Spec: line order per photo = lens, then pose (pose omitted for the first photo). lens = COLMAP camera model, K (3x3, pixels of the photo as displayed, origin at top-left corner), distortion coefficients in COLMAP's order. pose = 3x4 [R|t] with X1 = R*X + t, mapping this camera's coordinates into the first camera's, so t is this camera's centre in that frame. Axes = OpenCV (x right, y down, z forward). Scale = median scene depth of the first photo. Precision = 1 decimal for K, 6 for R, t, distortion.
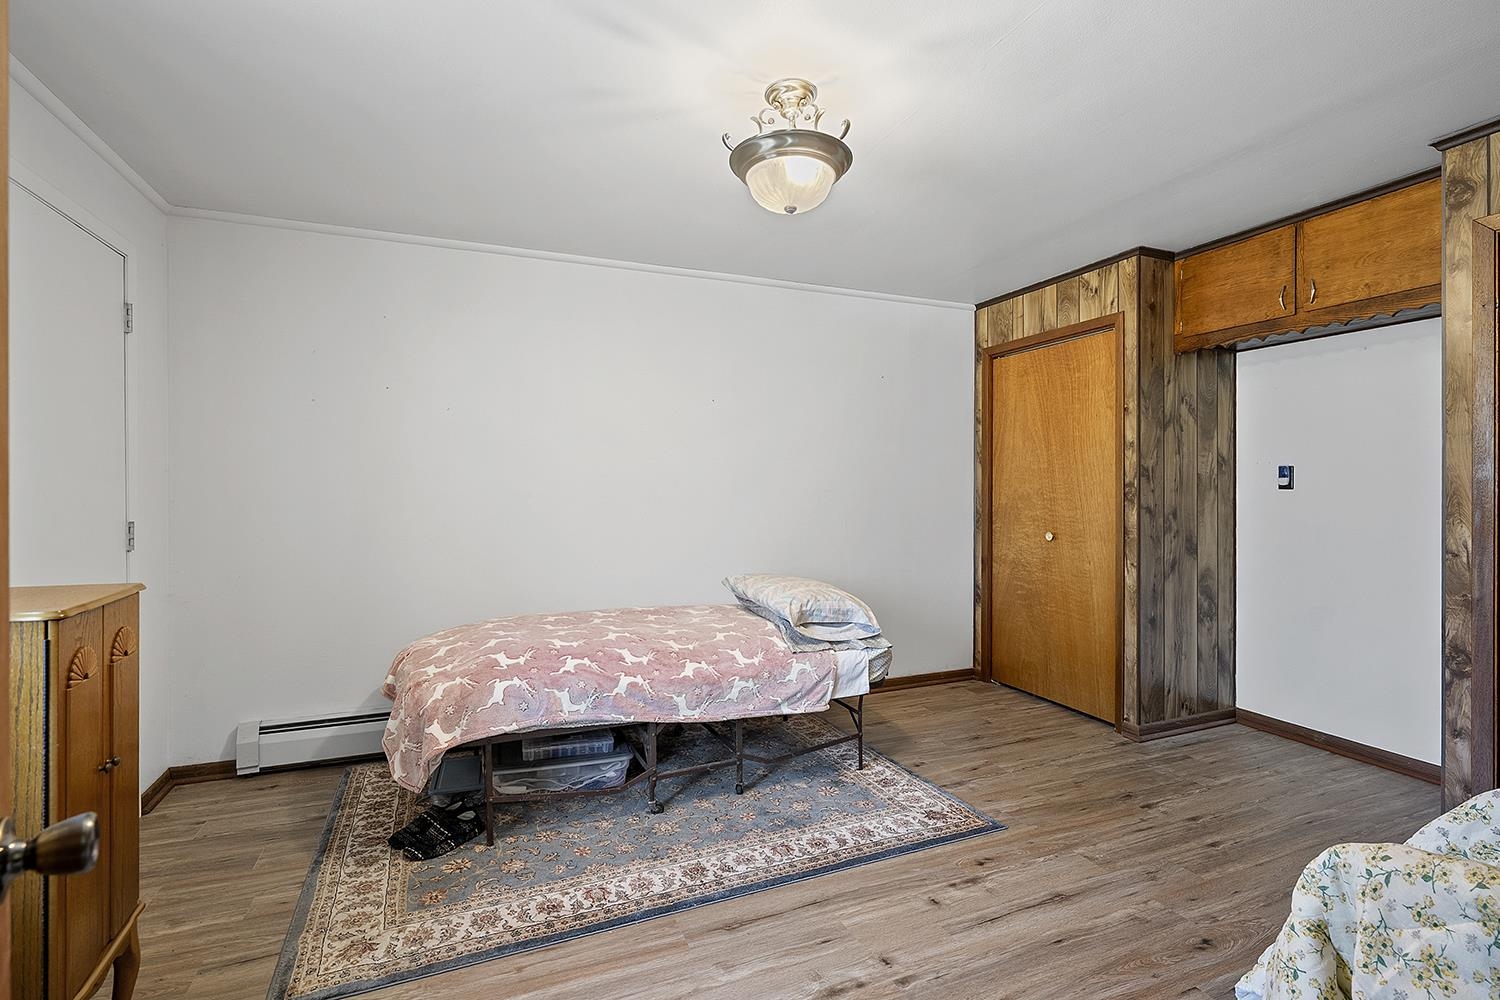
lens RADIAL K [[690.4, 0, 747.9], [0, 690.4, 494.1], [0, 0, 1]] dist [0.002673, -0.000019]
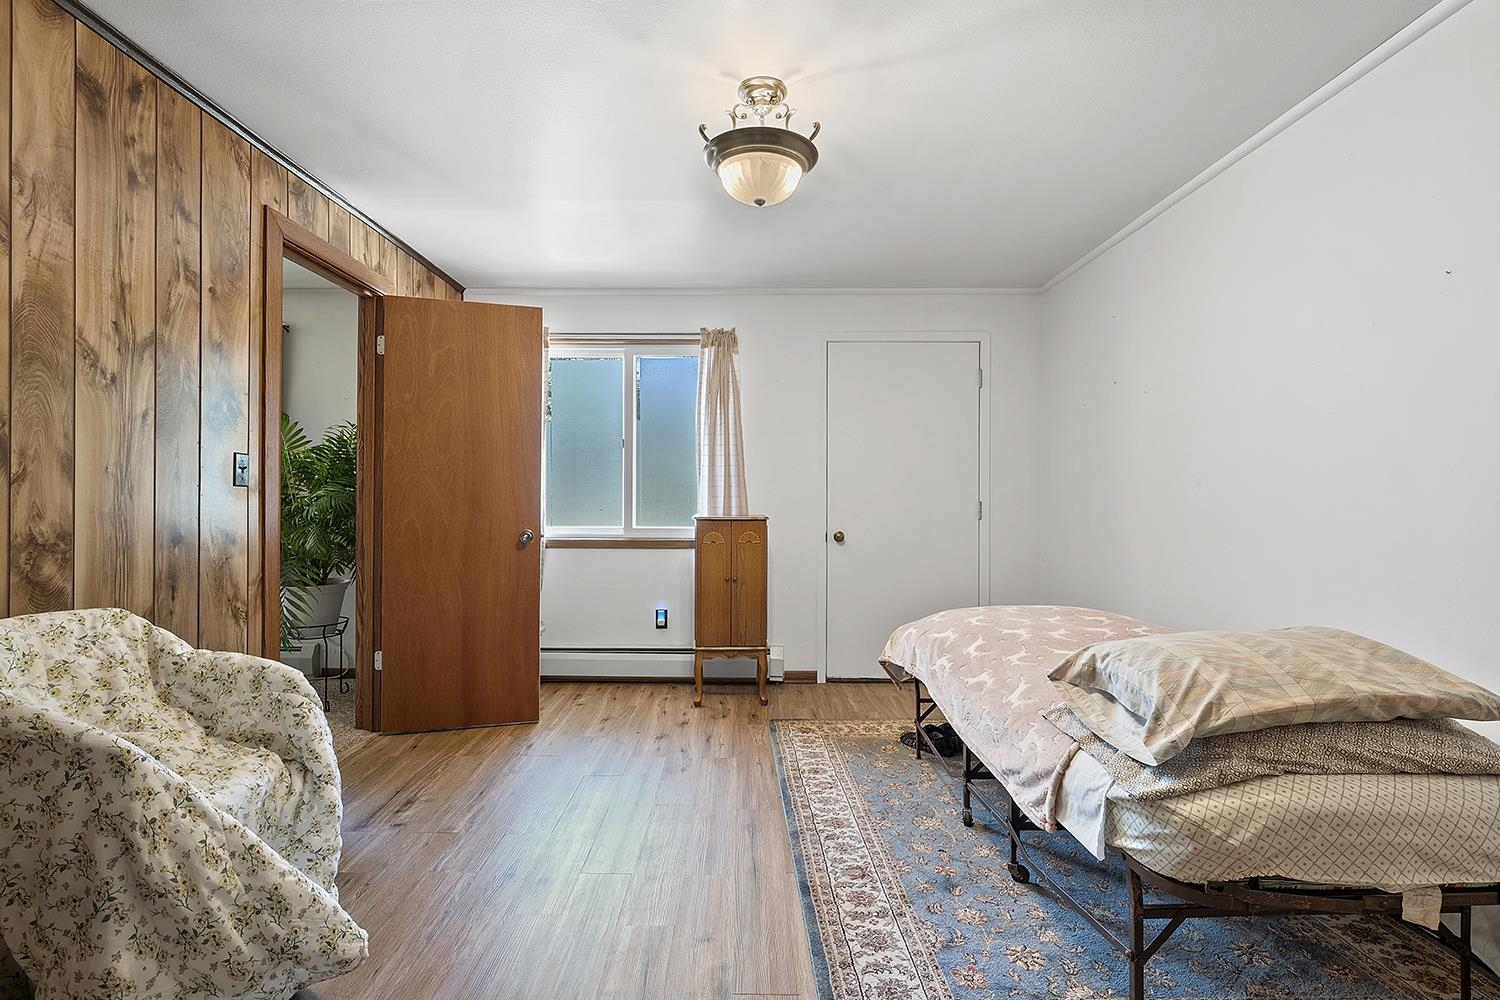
lens RADIAL K [[690.4, 0, 748.7], [0, 690.4, 498.2], [0, 0, 1]] dist [0.002673, -0.000019]
pose [[-0.372609, -0.005038, -0.927975, 1.017039], [-0.006843, 0.999973, -0.002681, 0.050367], [0.927963, 0.005351, -0.372634, 1.334023]]
